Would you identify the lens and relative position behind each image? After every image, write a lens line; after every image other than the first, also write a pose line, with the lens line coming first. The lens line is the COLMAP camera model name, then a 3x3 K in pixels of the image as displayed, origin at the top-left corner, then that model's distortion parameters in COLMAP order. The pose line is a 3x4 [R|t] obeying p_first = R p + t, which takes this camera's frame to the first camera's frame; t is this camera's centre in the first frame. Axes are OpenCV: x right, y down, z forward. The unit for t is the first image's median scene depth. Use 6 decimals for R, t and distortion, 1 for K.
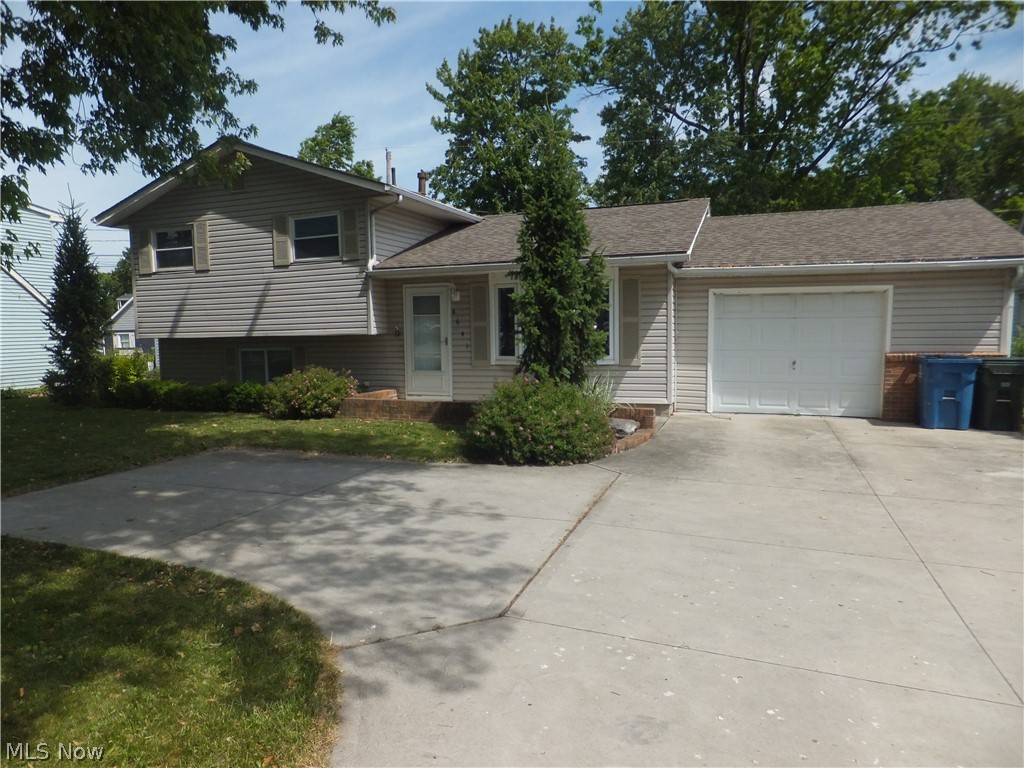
lens RADIAL K [[678.5, 0, 512.0], [0, 678.5, 384.0], [0, 0, 1]] dist [-0.006546, -0.001811]
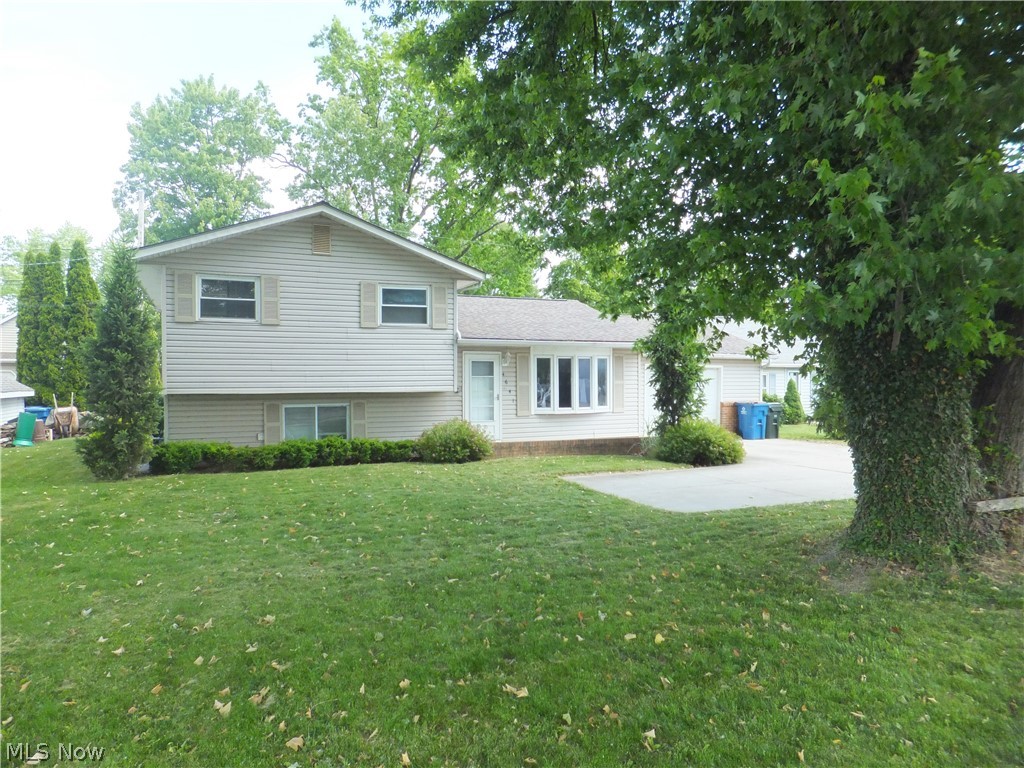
lens RADIAL K [[696.3, 0, 512.0], [0, 696.3, 384.0], [0, 0, 1]] dist [-0.004277, -0.000103]
pose [[0.719280, 0.018465, 0.694474, -0.956512], [0.054823, 0.995021, -0.083238, 0.022045], [-0.692553, 0.097945, 0.714686, 0.048630]]
